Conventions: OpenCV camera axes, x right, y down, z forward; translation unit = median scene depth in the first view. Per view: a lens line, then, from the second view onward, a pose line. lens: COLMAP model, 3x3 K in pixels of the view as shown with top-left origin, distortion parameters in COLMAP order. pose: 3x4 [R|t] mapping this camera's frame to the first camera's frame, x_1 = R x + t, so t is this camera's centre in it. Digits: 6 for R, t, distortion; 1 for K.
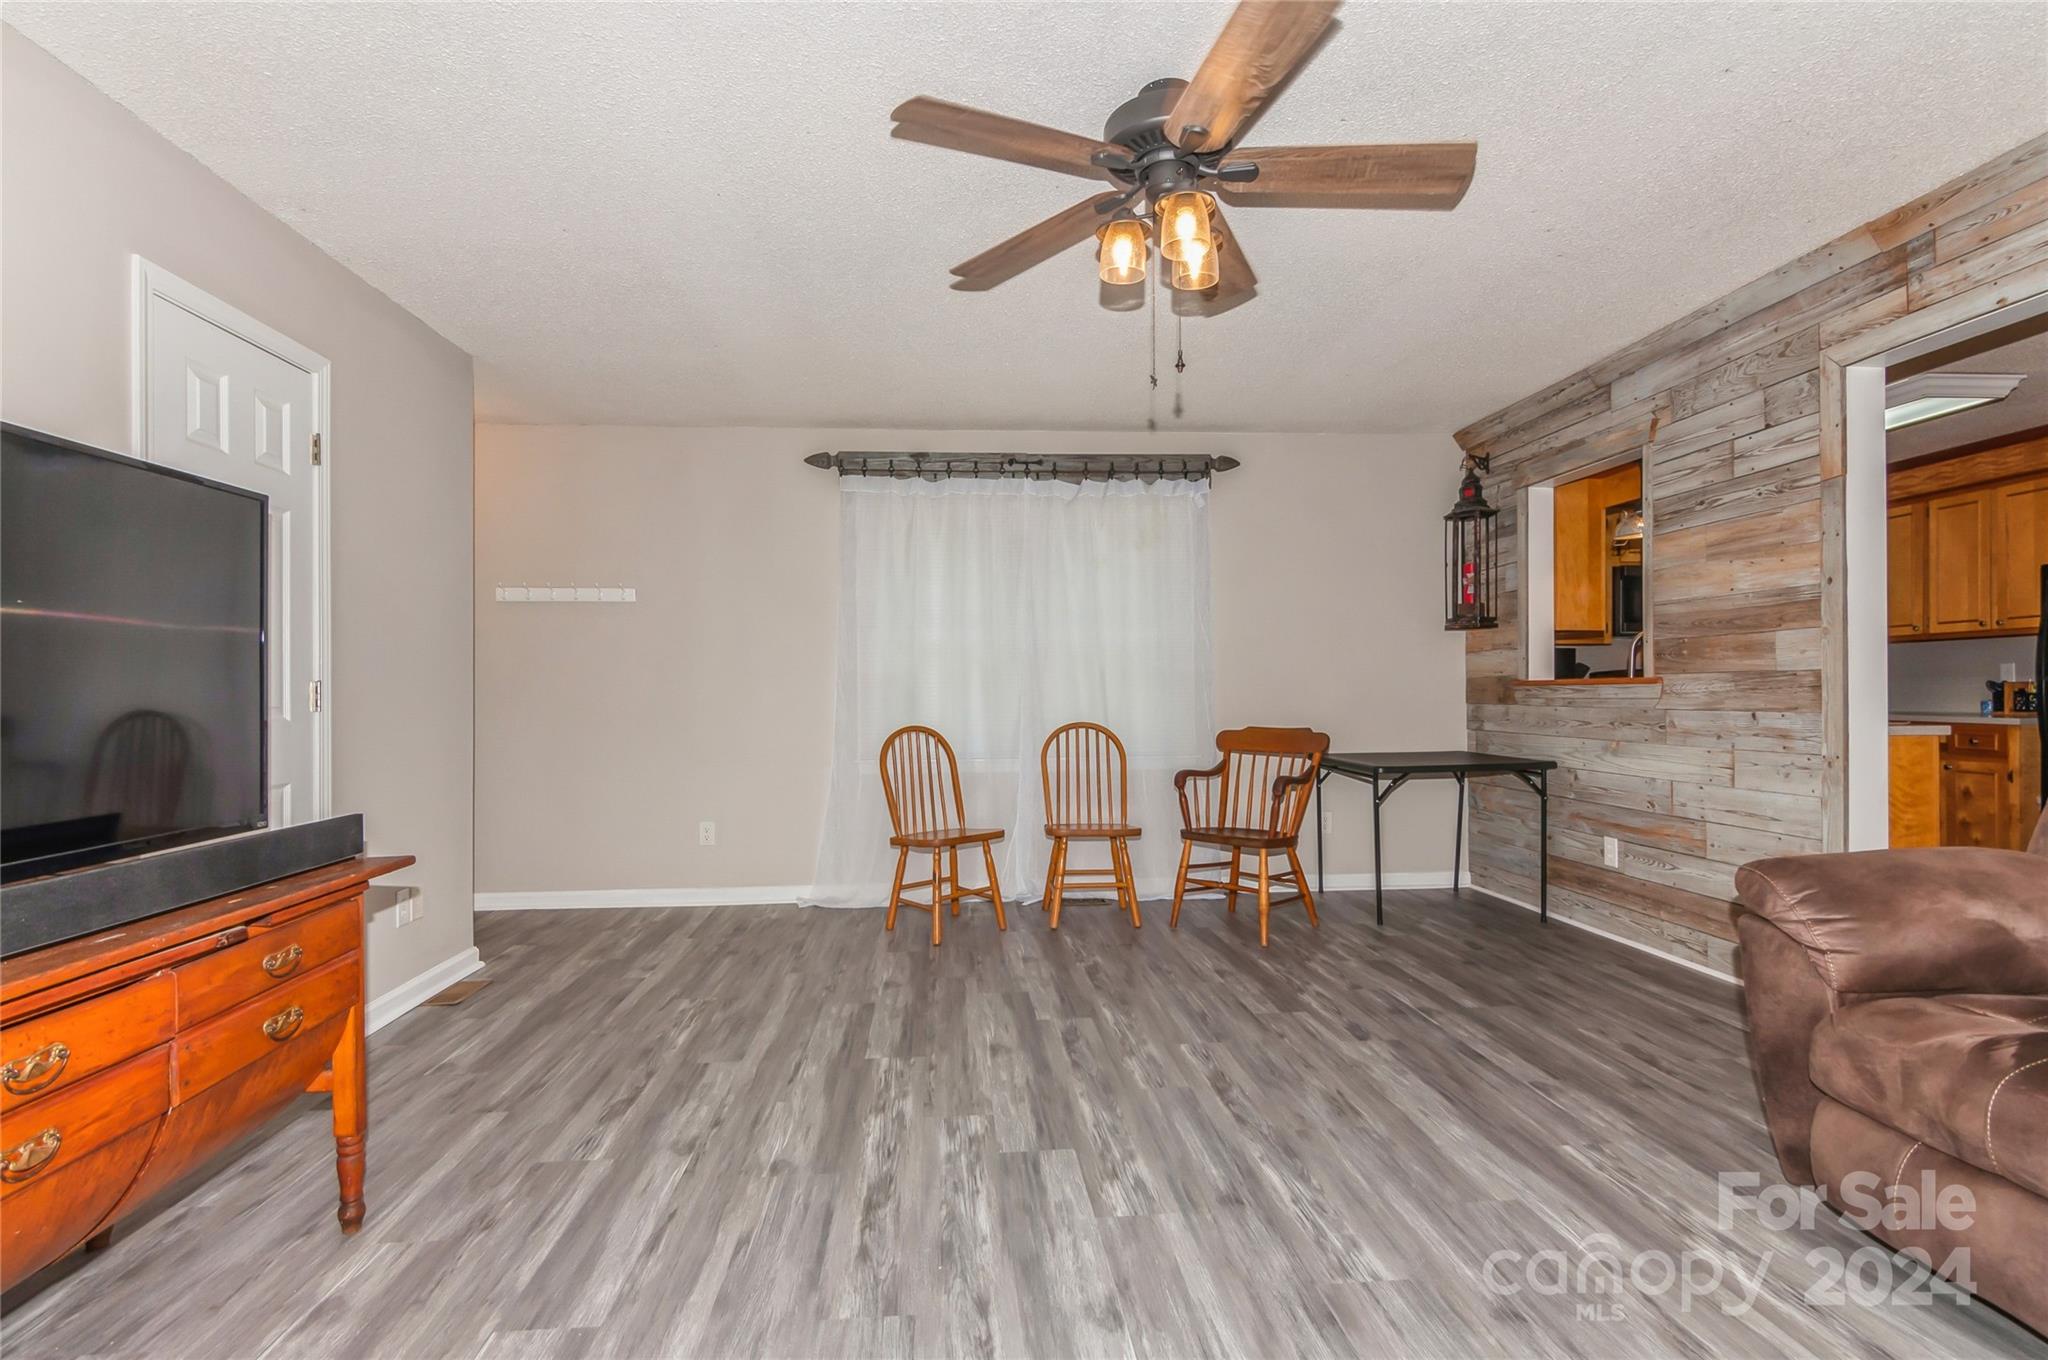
lens RADIAL K [[991.8, 0, 1001.4], [0, 991.8, 695.7], [0, 0, 1]] dist [0.013845, -0.008092]
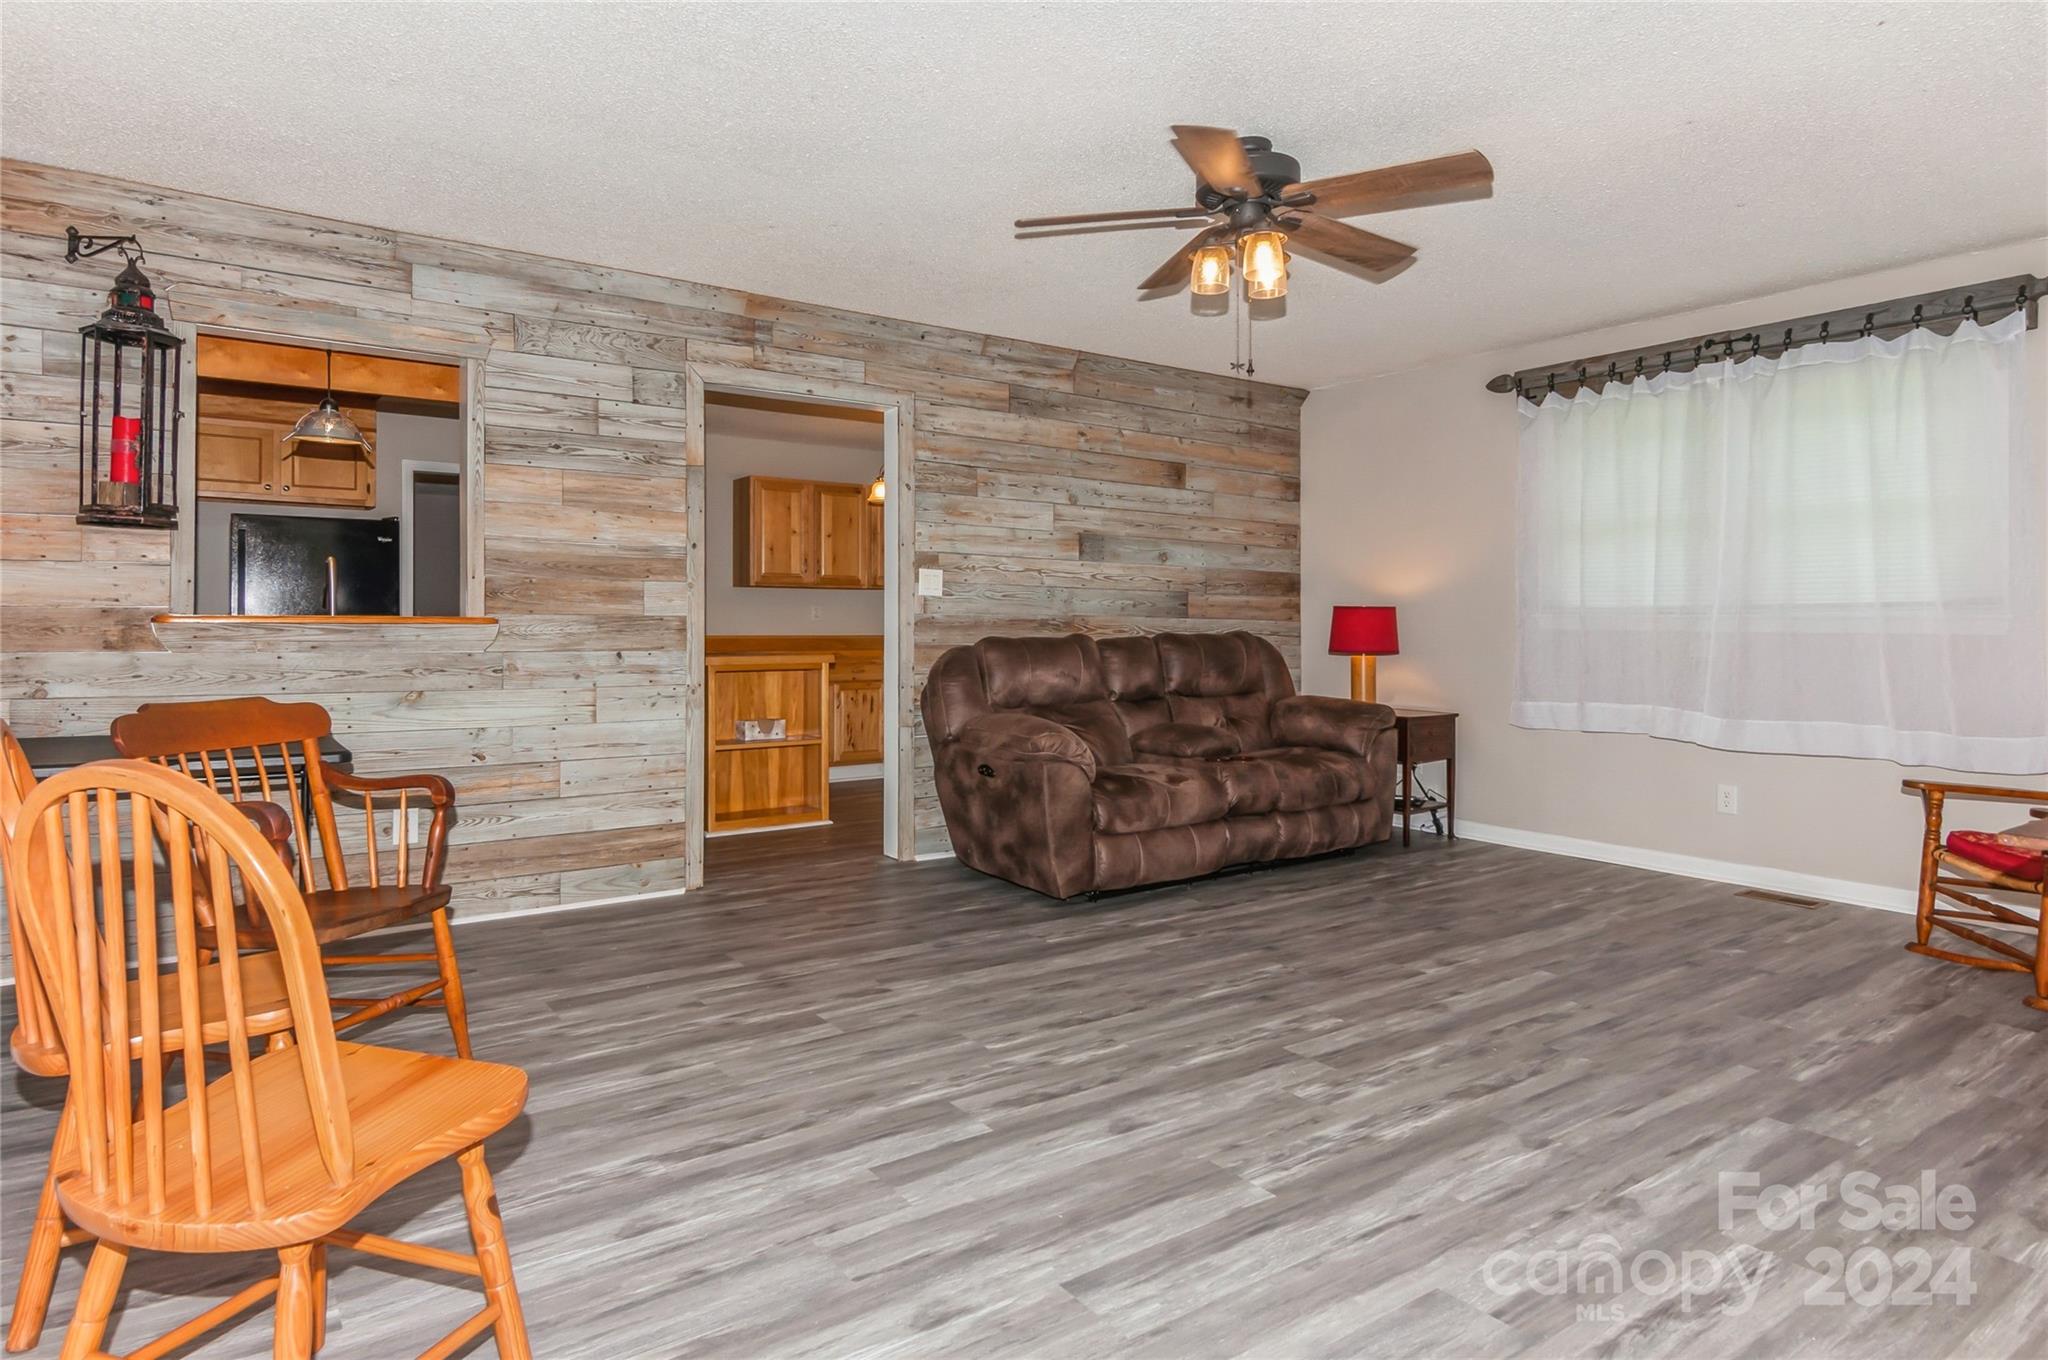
lens RADIAL K [[1187.6, 0, 1020.9], [0, 1187.6, 620.4], [0, 0, 1]] dist [0.021181, -0.001434]
pose [[-0.540141, 0.015102, 0.841439, -0.595741], [0.003213, 0.999869, -0.015883, 0.003892], [-0.841569, -0.005875, -0.540118, 1.318823]]
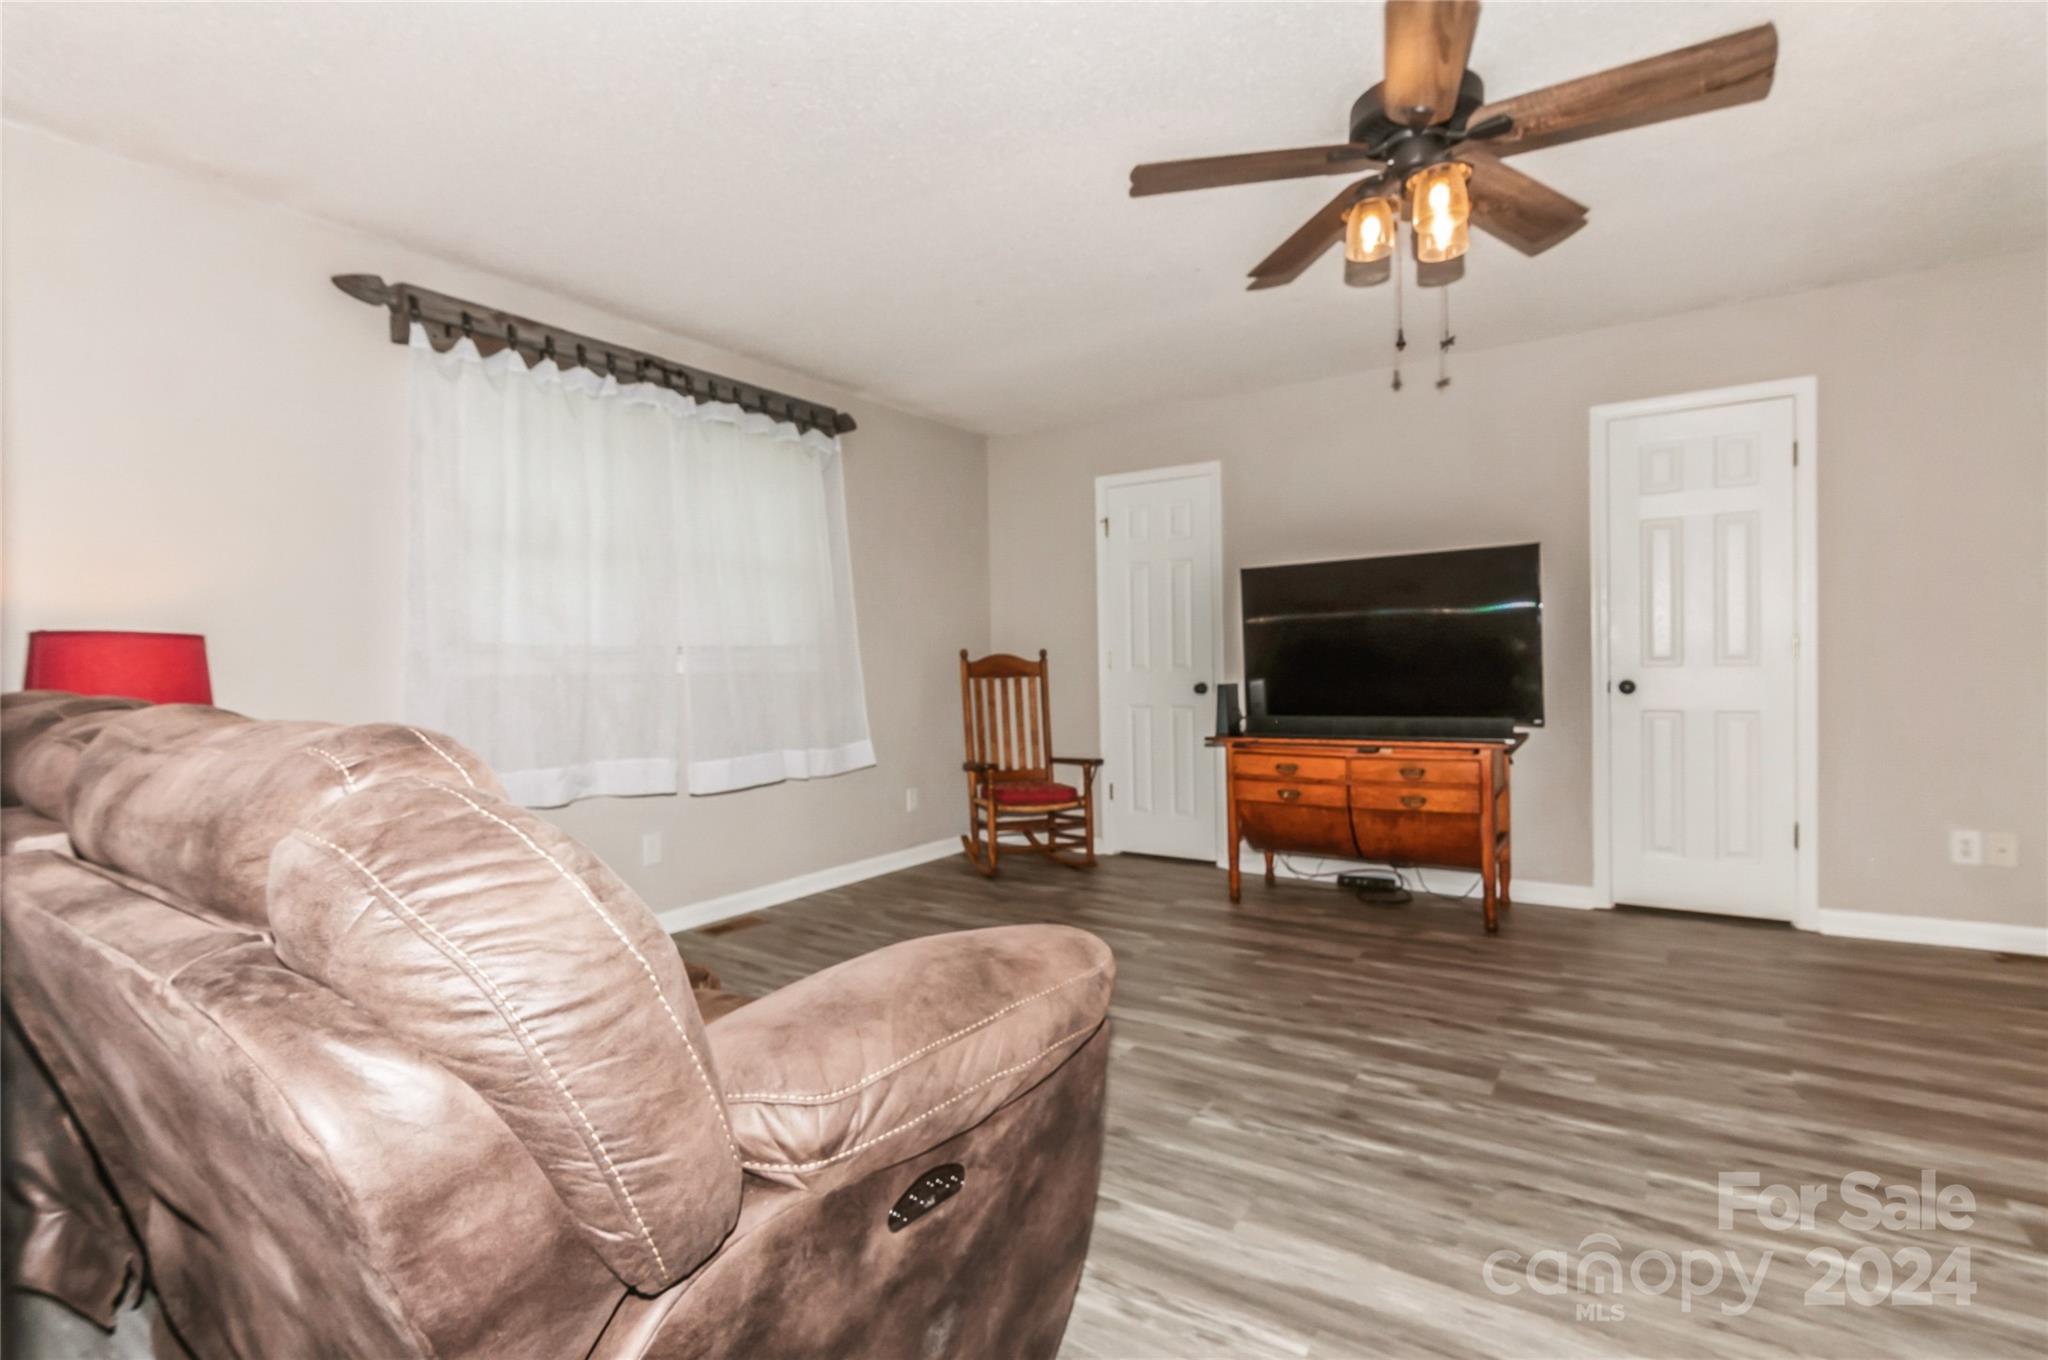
lens RADIAL K [[959.5, 0, 1021.4], [0, 959.5, 674.0], [0, 0, 1]] dist [0.000279, -0.000828]
pose [[-0.603742, 0.032678, -0.796509, 0.783544], [0.025517, 0.999440, 0.021661, -0.013779], [0.796771, -0.007247, -0.604238, 0.823248]]
